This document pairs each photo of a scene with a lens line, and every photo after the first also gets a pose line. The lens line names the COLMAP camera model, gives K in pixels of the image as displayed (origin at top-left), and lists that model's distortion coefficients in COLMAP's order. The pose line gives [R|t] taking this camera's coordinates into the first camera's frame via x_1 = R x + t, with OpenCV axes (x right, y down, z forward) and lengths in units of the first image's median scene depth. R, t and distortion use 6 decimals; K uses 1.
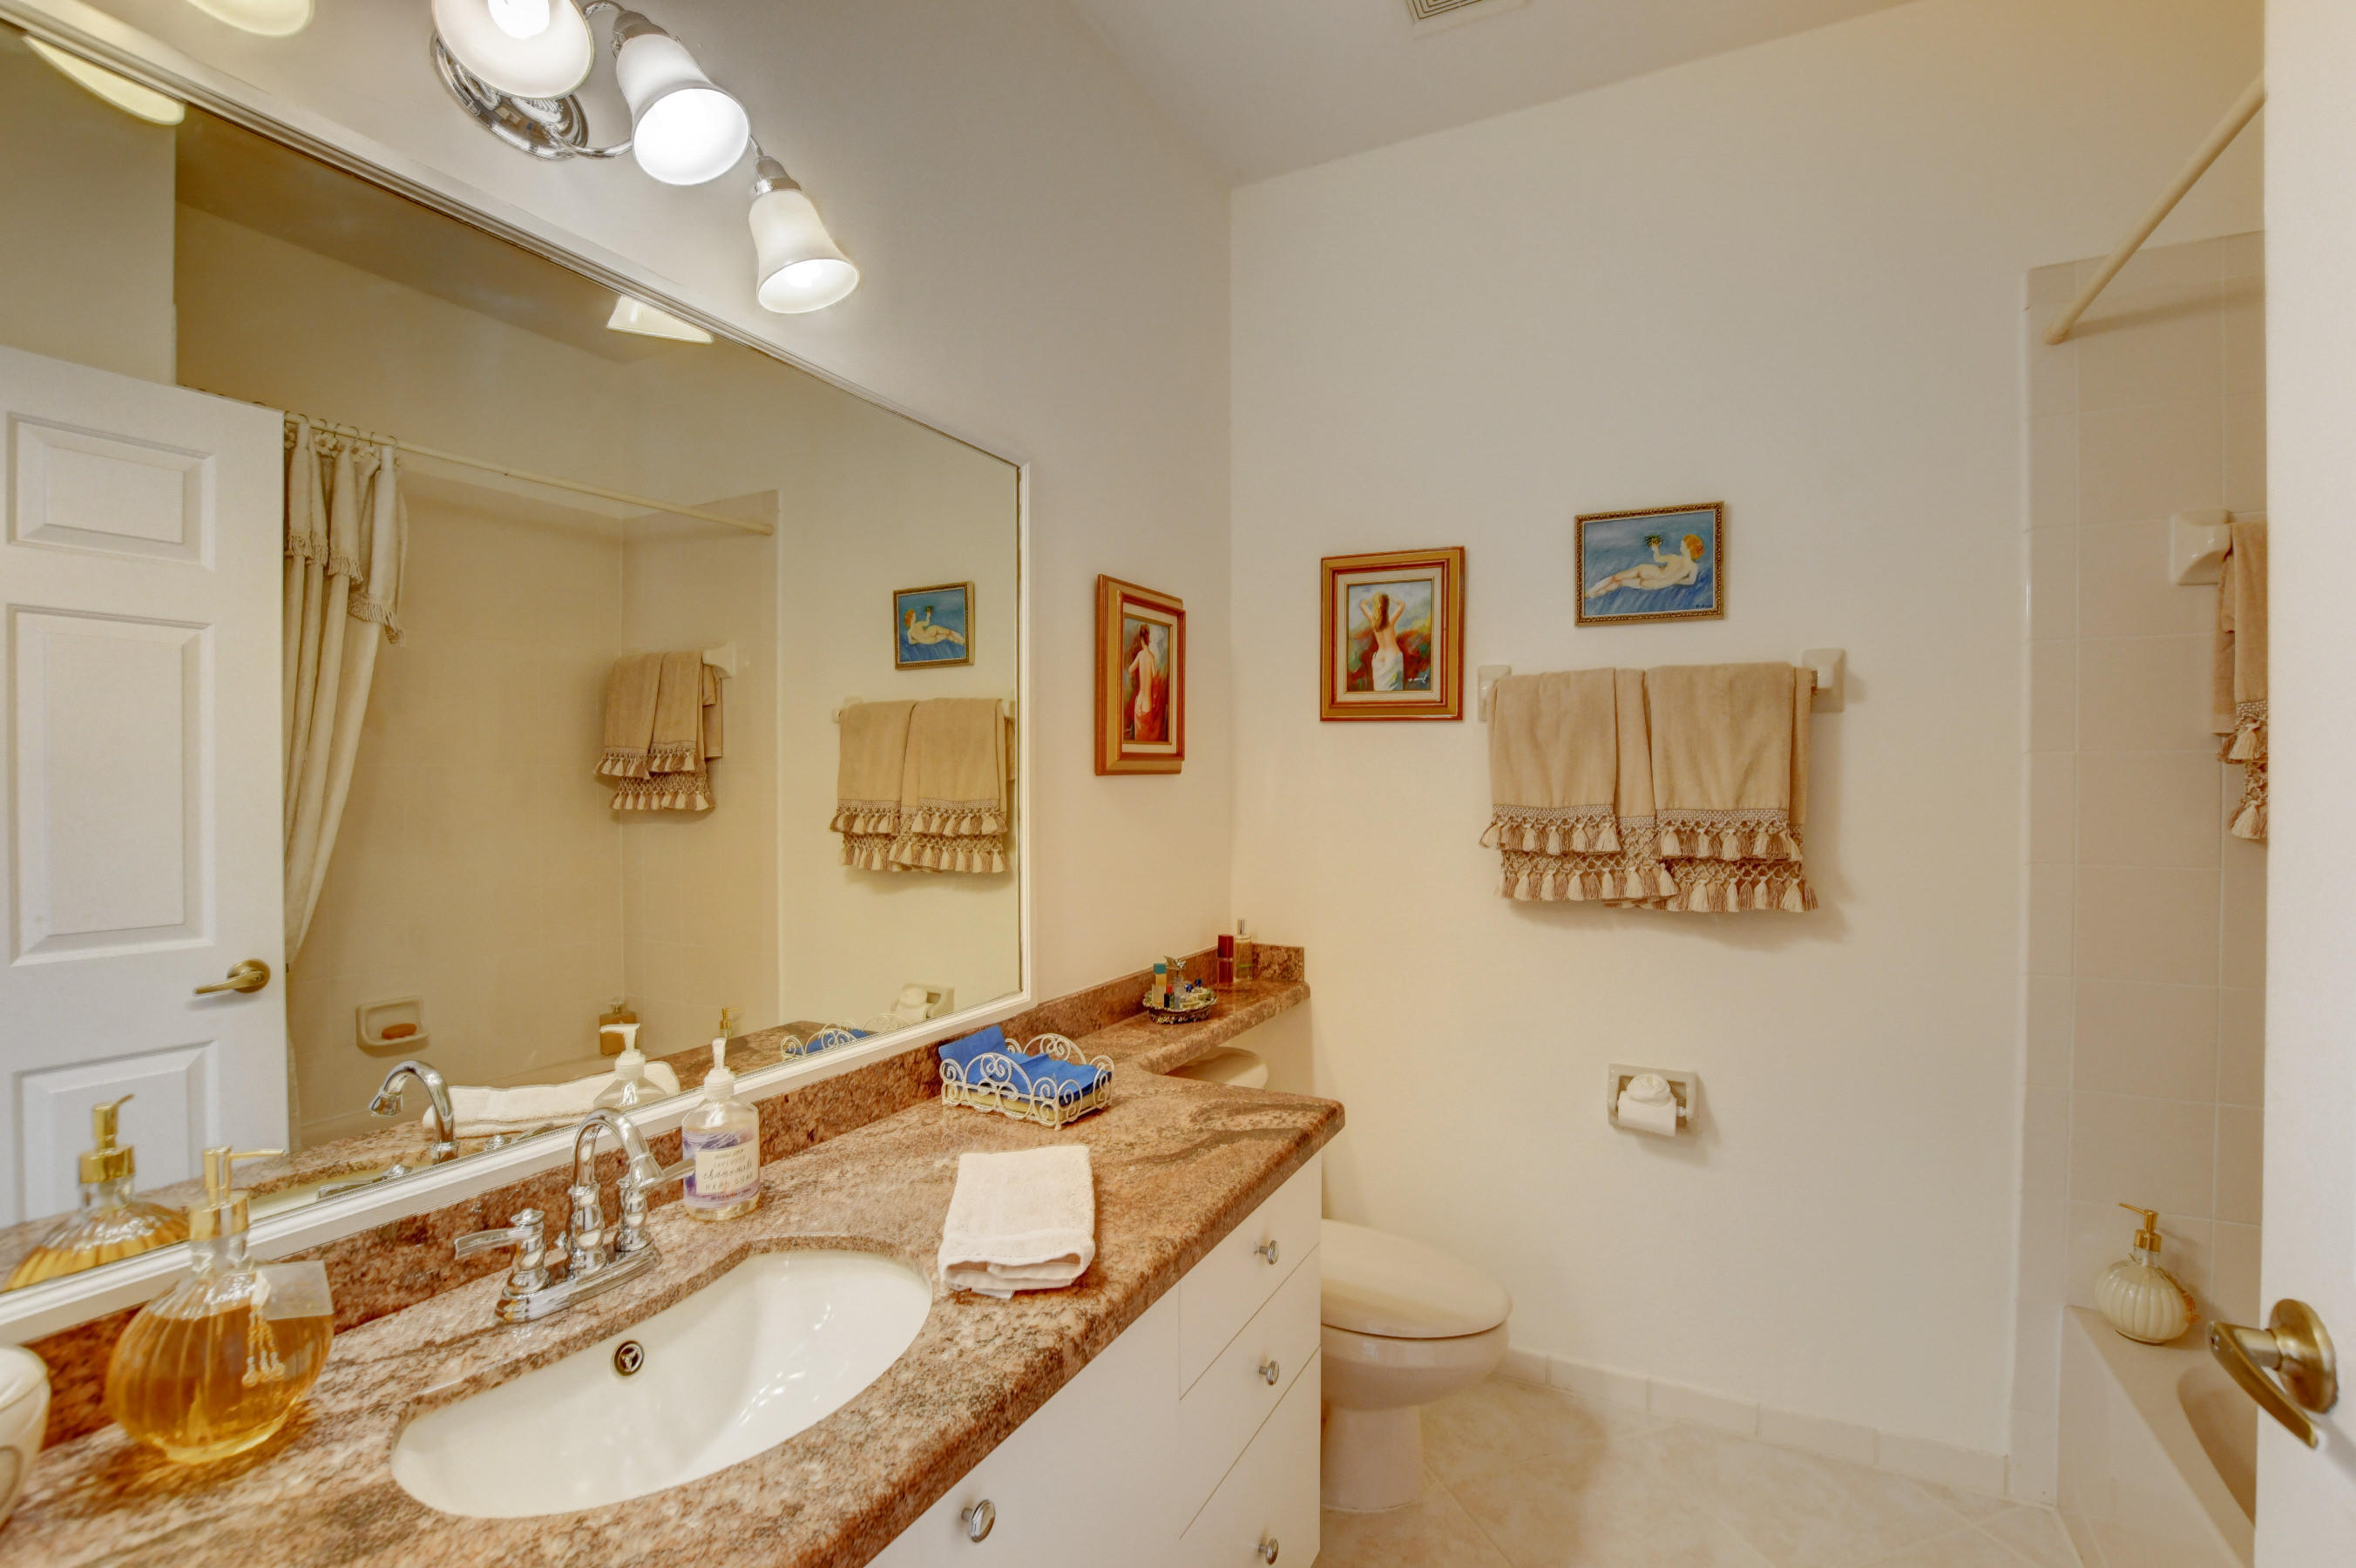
lens RADIAL K [[1040.5, 0, 1187.7], [0, 1040.5, 792.3], [0, 0, 1]] dist [-0.048597, 0.012088]
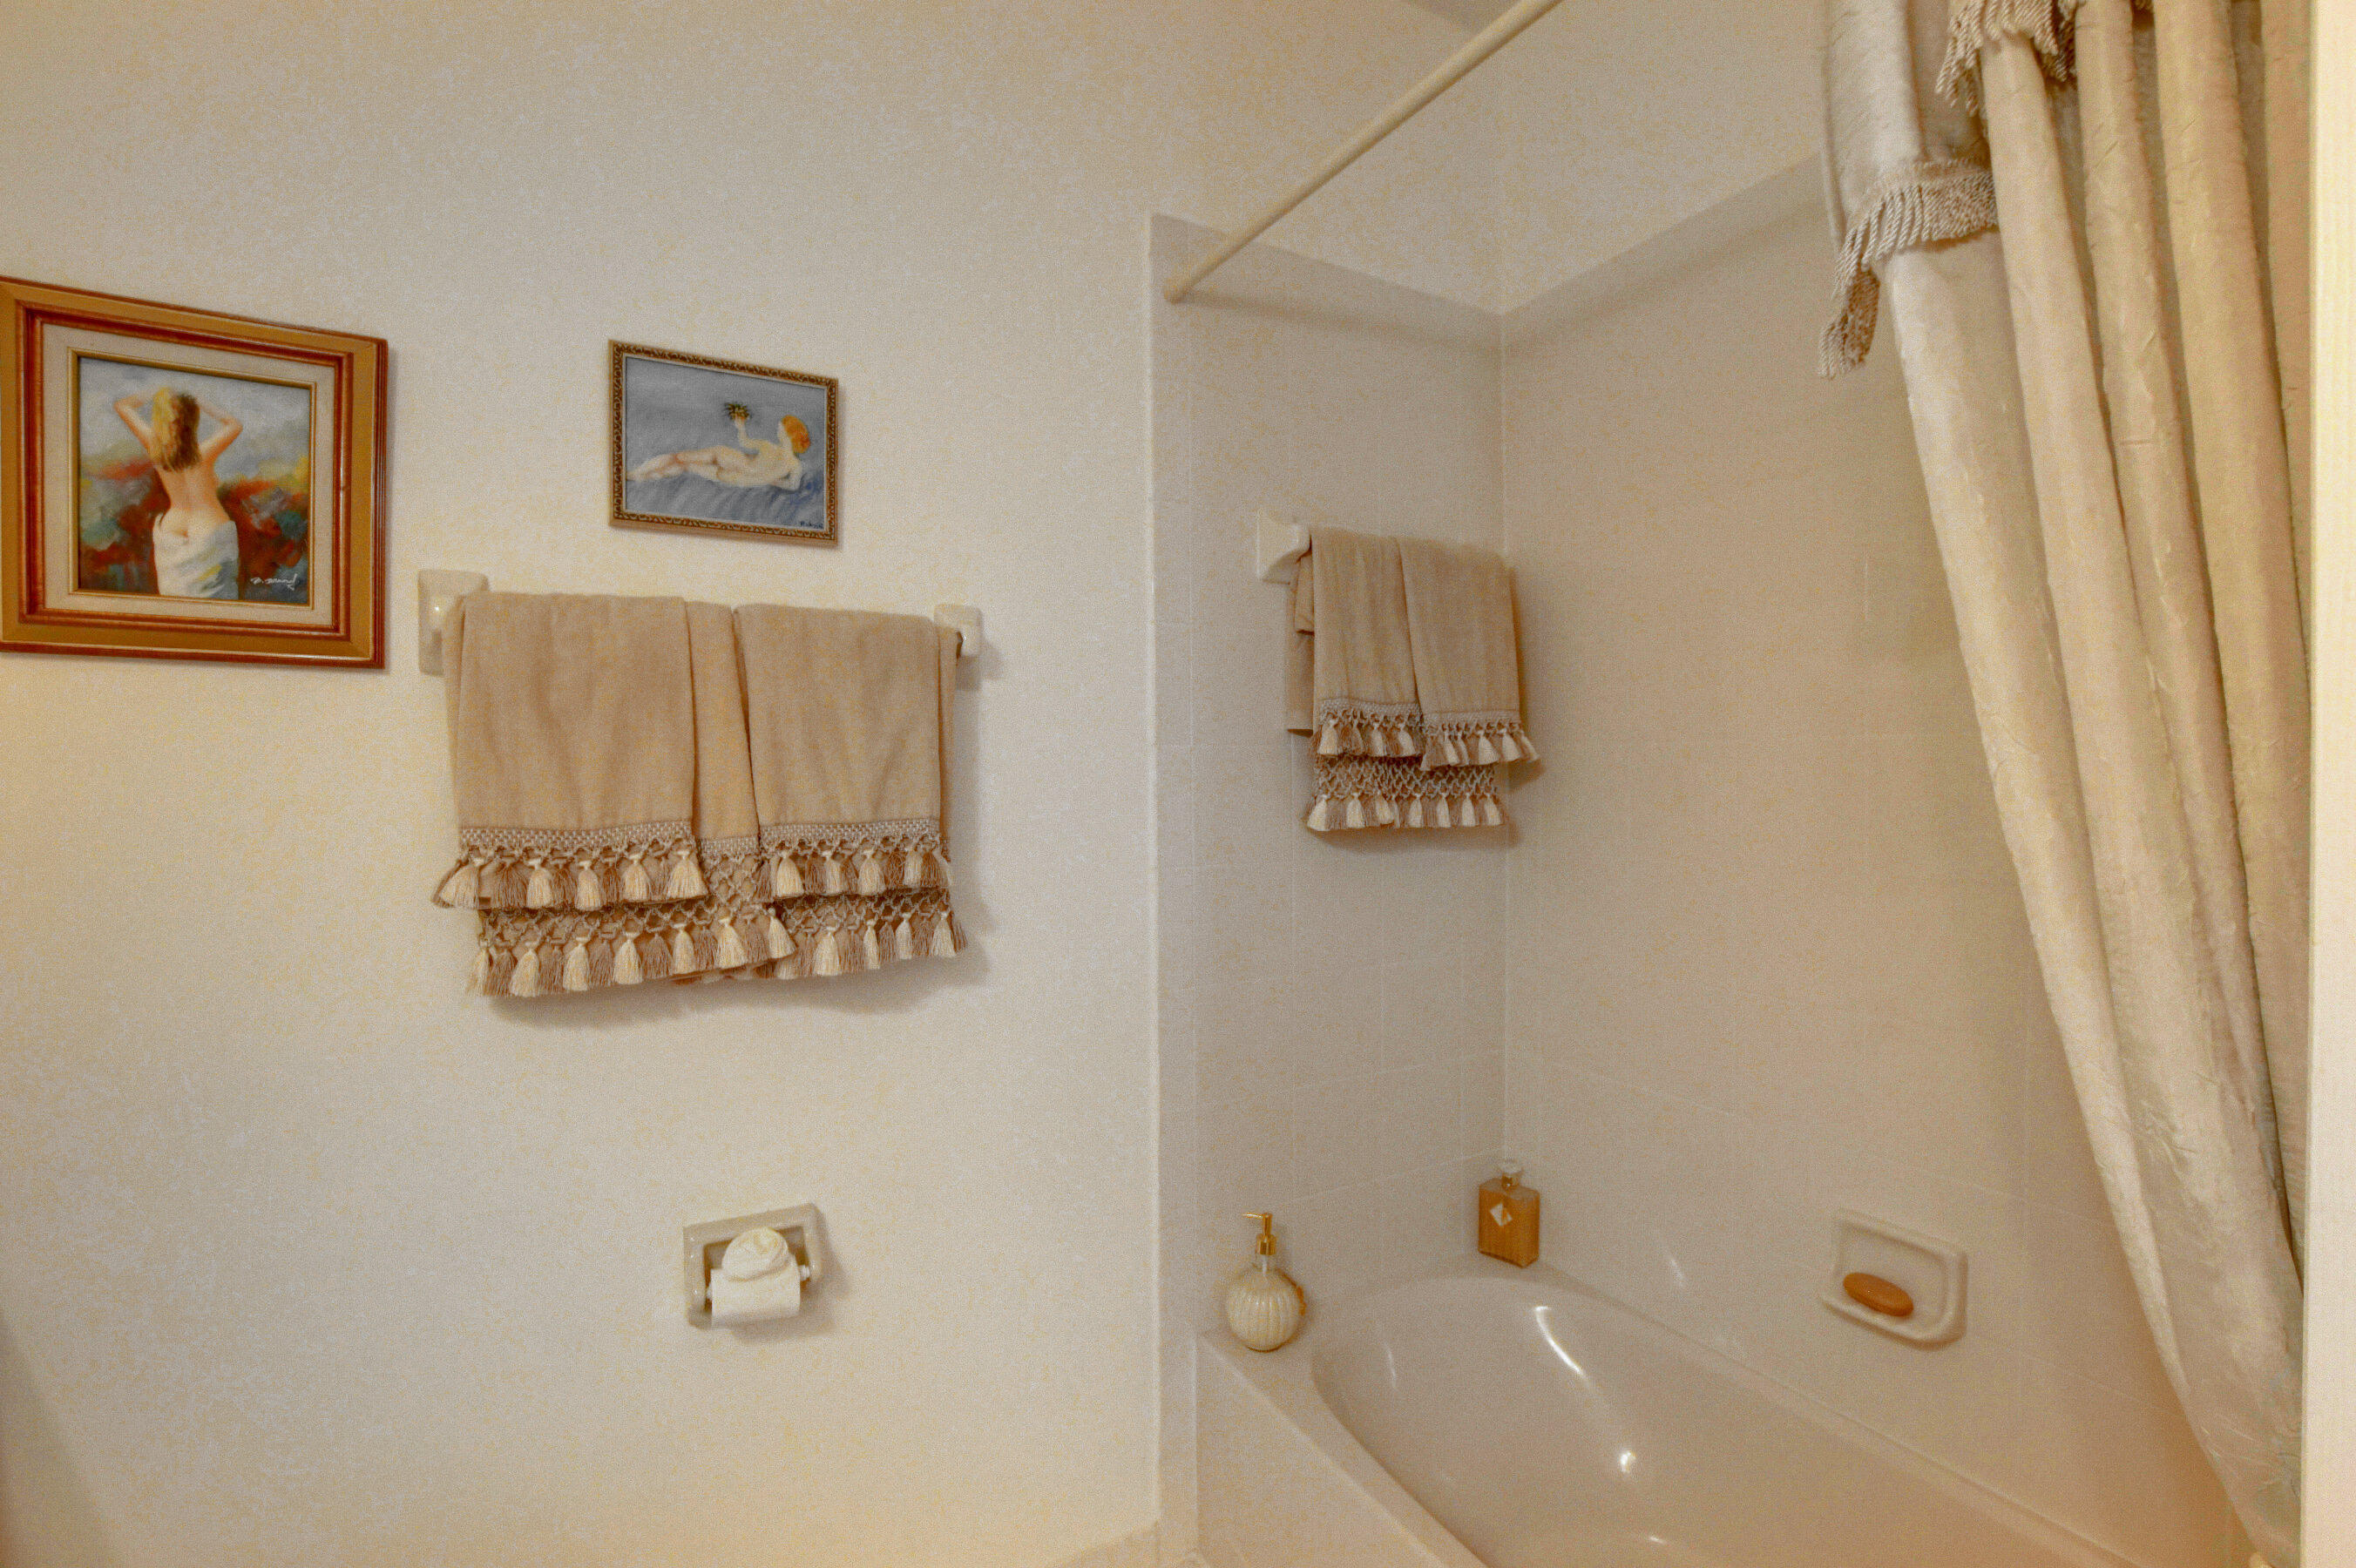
lens RADIAL K [[1040.5, 0, 1187.7], [0, 1040.5, 792.3], [0, 0, 1]] dist [-0.048597, 0.012088]
pose [[0.548518, -0.015739, 0.835991, 0.062736], [0.017998, 0.999813, 0.007014, -0.003101], [-0.835945, 0.011199, 0.548699, 0.413595]]
